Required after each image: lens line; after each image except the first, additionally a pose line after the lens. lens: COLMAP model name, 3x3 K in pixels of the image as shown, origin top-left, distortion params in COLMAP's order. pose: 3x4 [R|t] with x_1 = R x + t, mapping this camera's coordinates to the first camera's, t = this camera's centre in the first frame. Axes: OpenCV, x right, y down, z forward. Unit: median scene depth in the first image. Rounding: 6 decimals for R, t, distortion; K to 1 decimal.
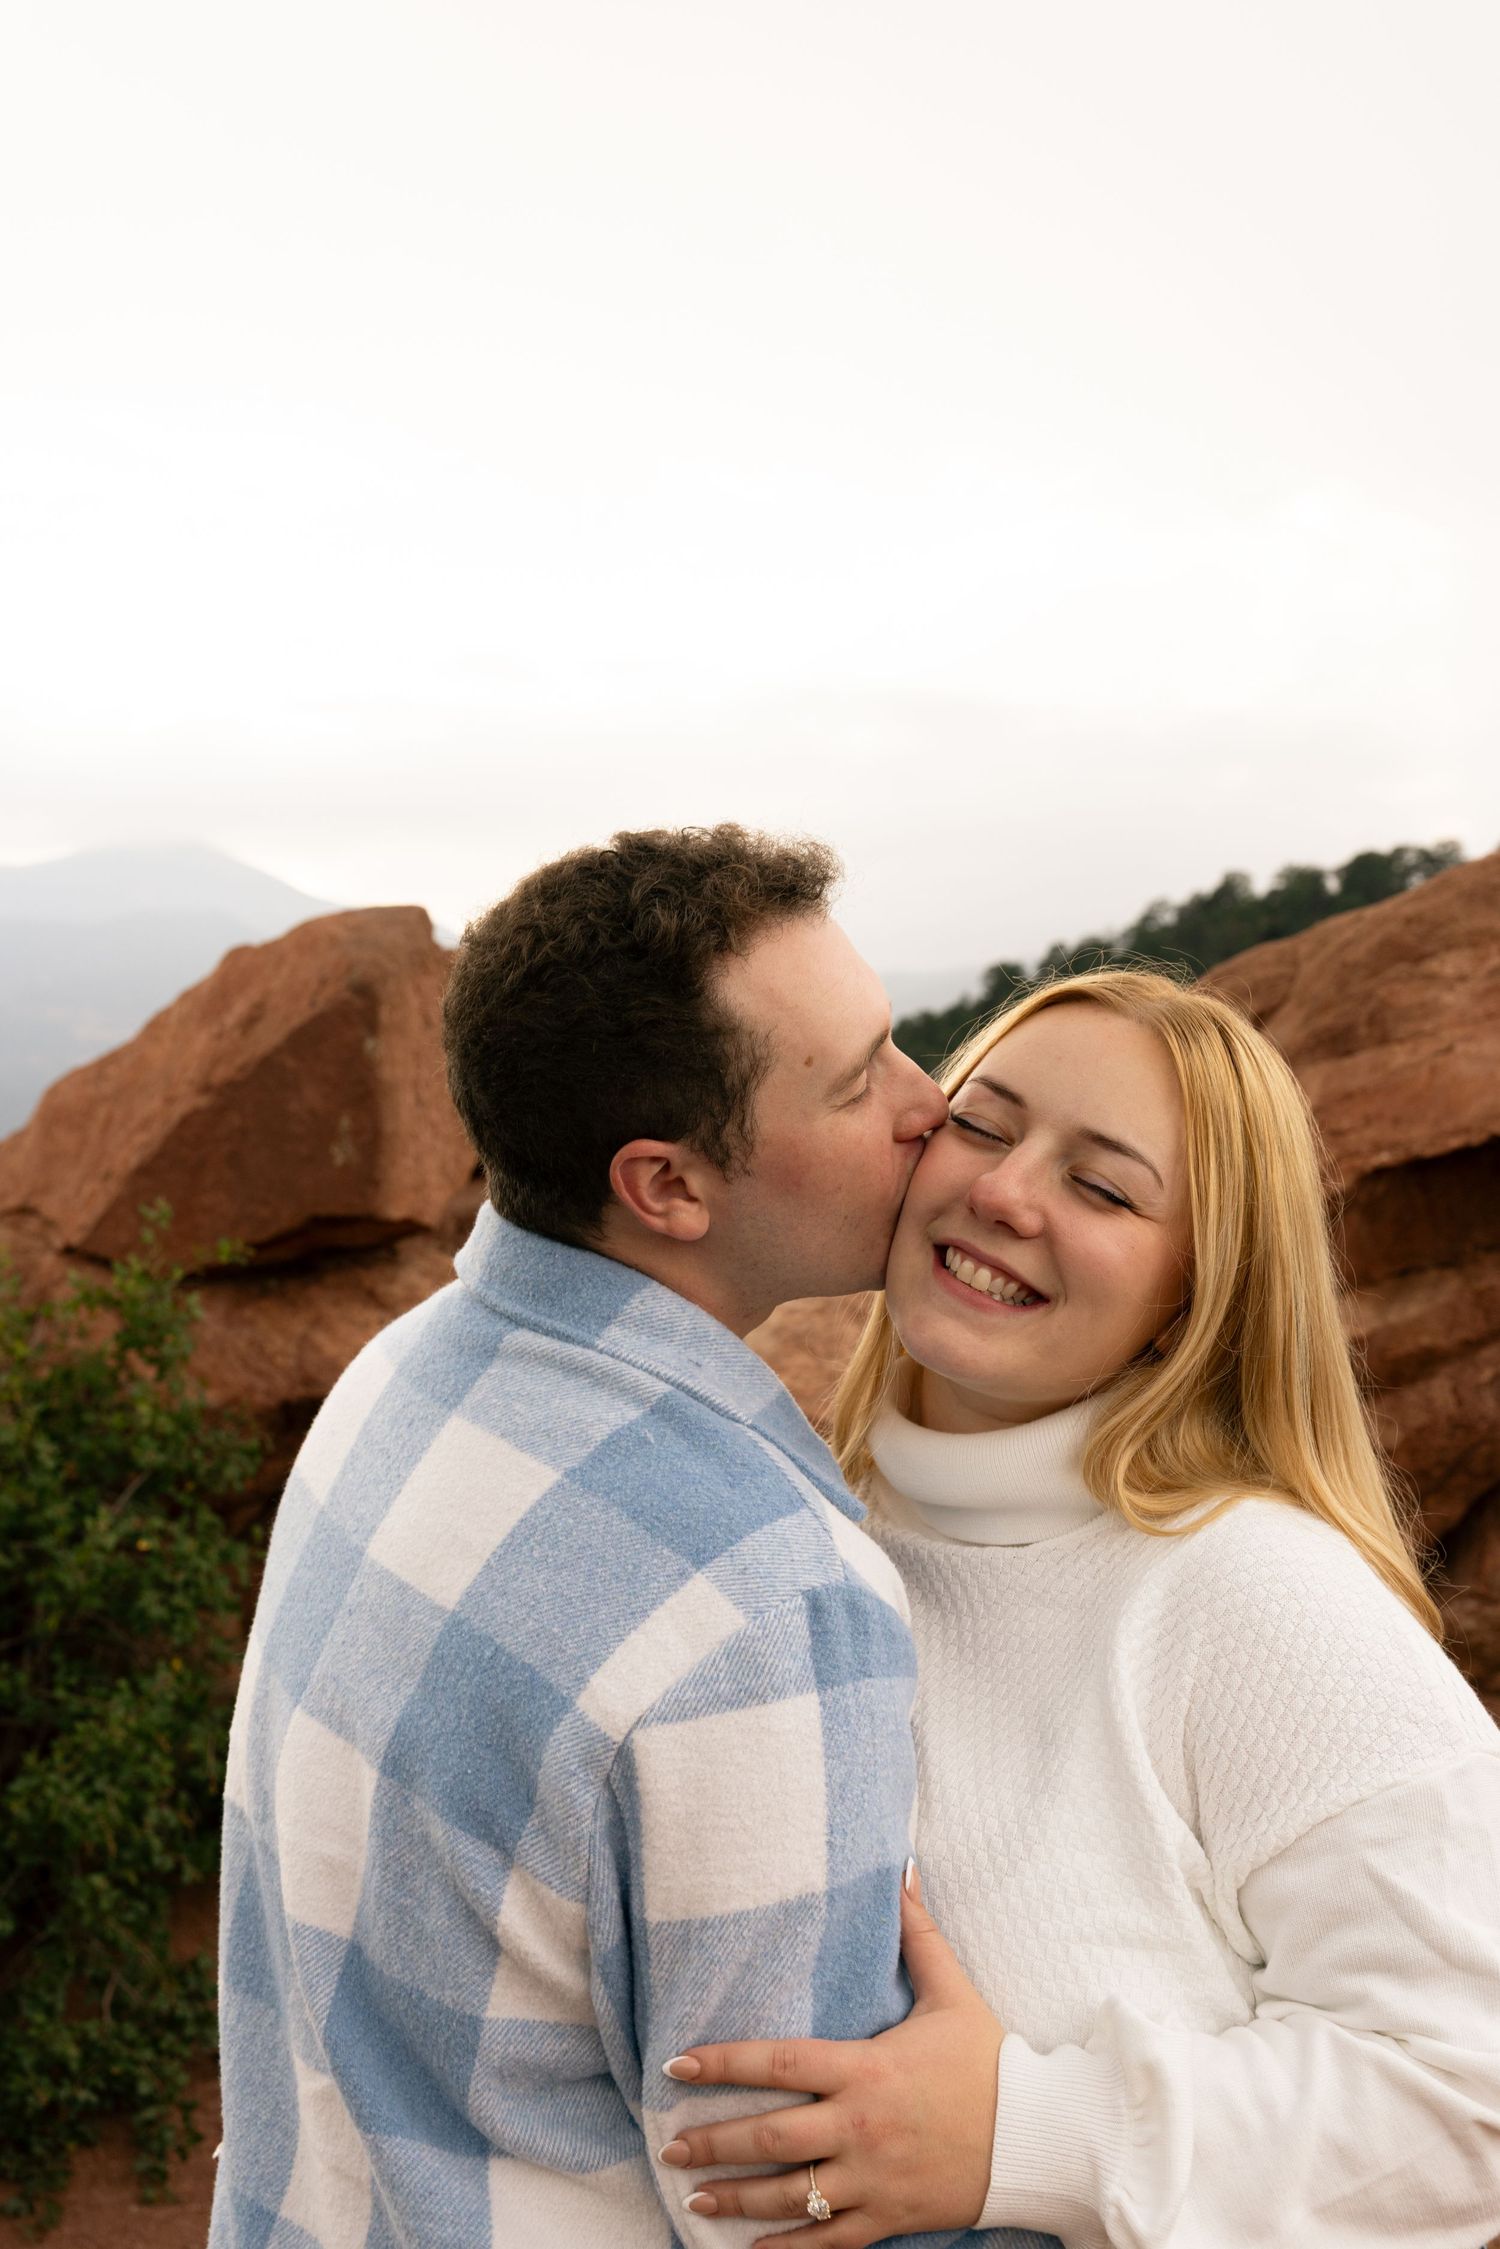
lens RADIAL K [[2570.8, 0, 764.7], [0, 2570.8, 1129.5], [0, 0, 1]] dist [-0.089248, 0.000000]
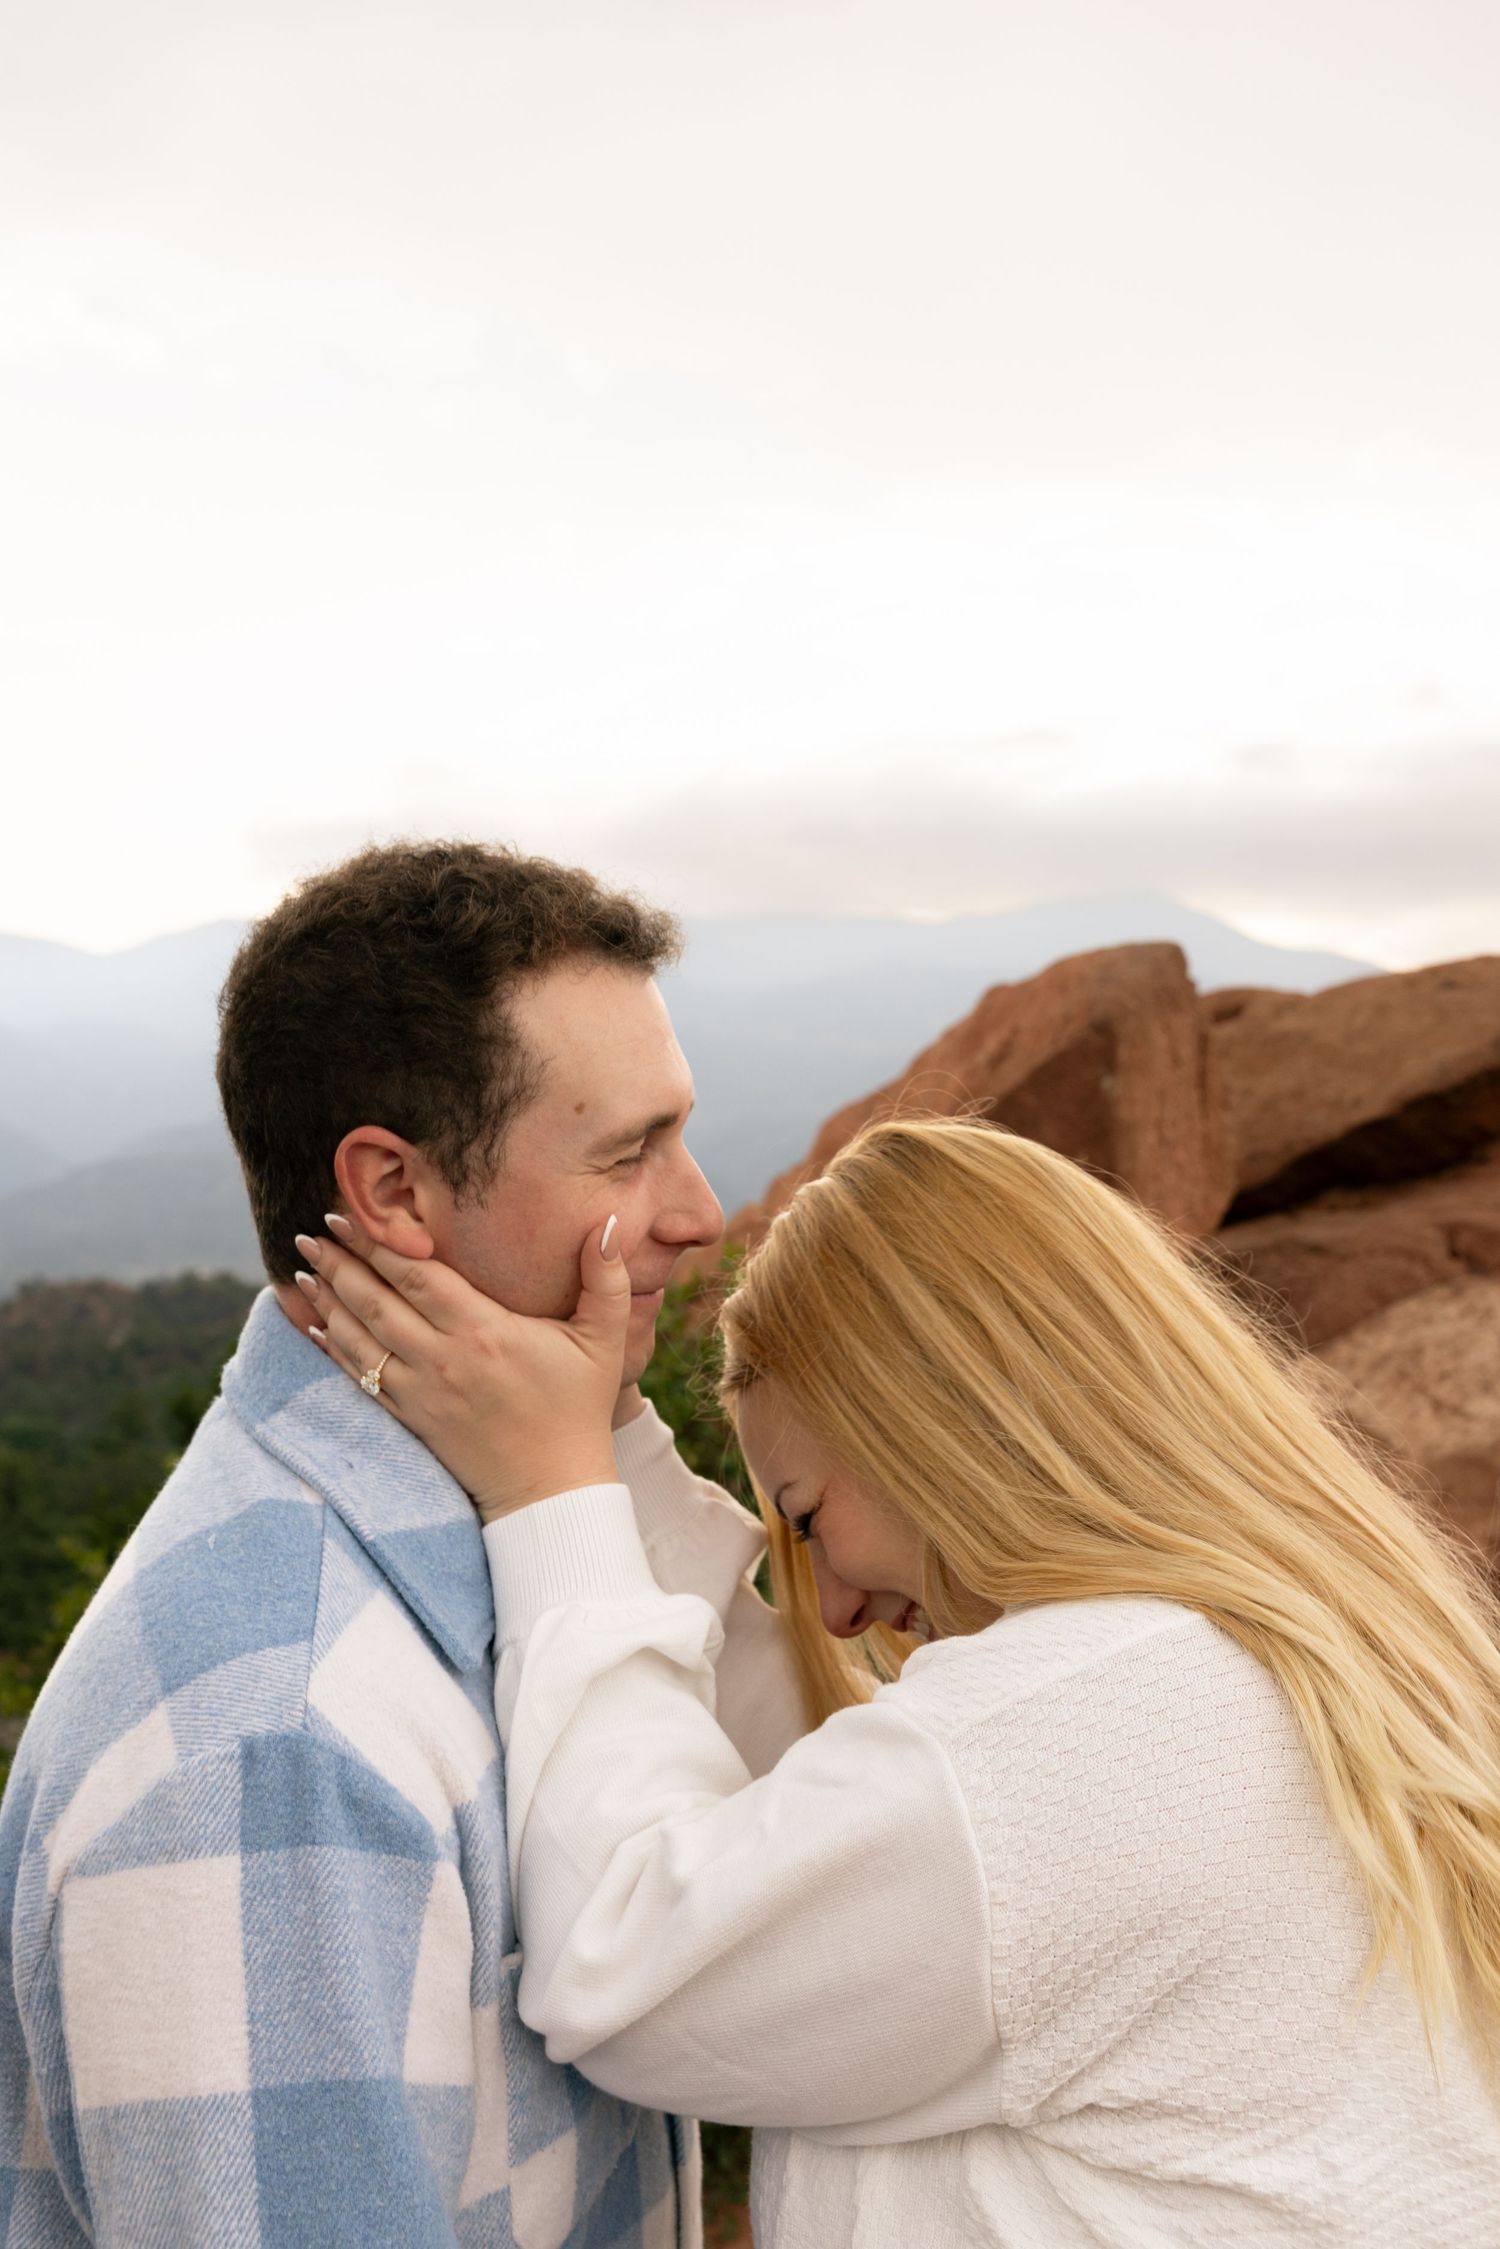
lens RADIAL K [[2537.4, 0, 756.9], [0, 2537.4, 1111.3], [0, 0, 1]] dist [0.033643, 0.000000]
pose [[0.933977, 0.010420, -0.357181, 0.069428], [-0.017572, 0.999705, -0.016784, -0.003338], [0.356900, 0.021953, 0.933885, 0.033735]]
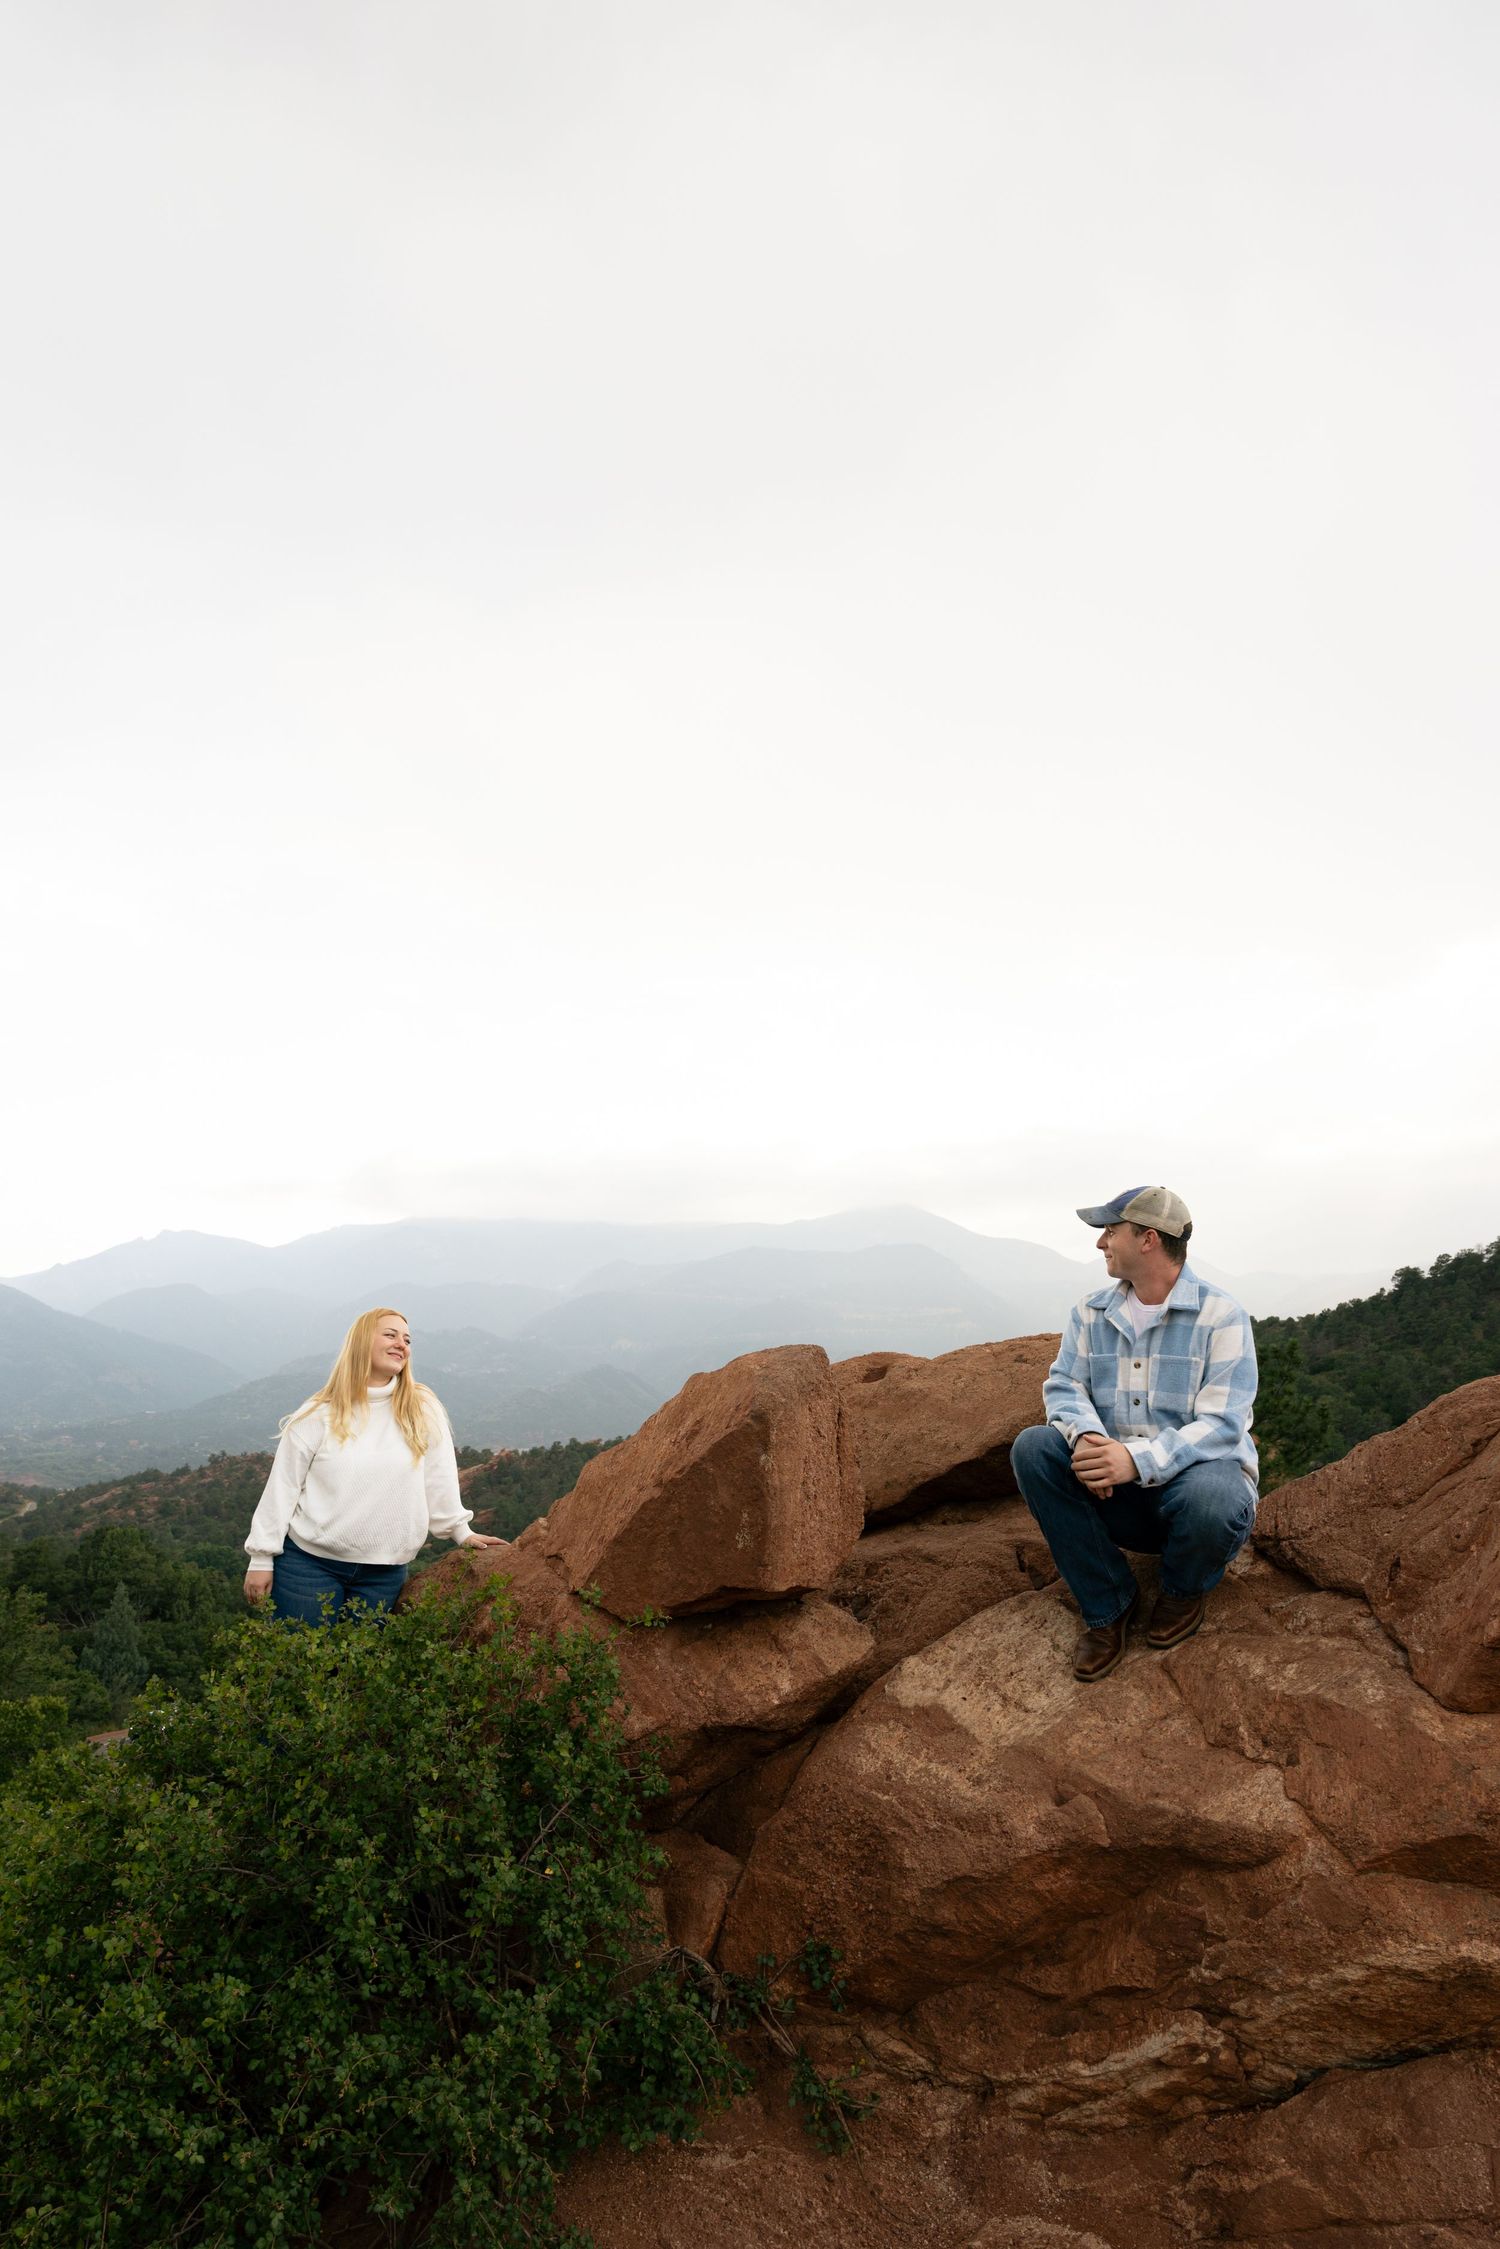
lens RADIAL K [[1536.0, 0, 755.5], [0, 1536.0, 1132.3], [0, 0, 1]] dist [-0.007441, -0.001130]
pose [[0.952953, -0.043342, -0.300004, 0.093750], [-0.004186, 0.987749, -0.155998, -0.076180], [0.303090, 0.149914, 0.941096, 0.200323]]
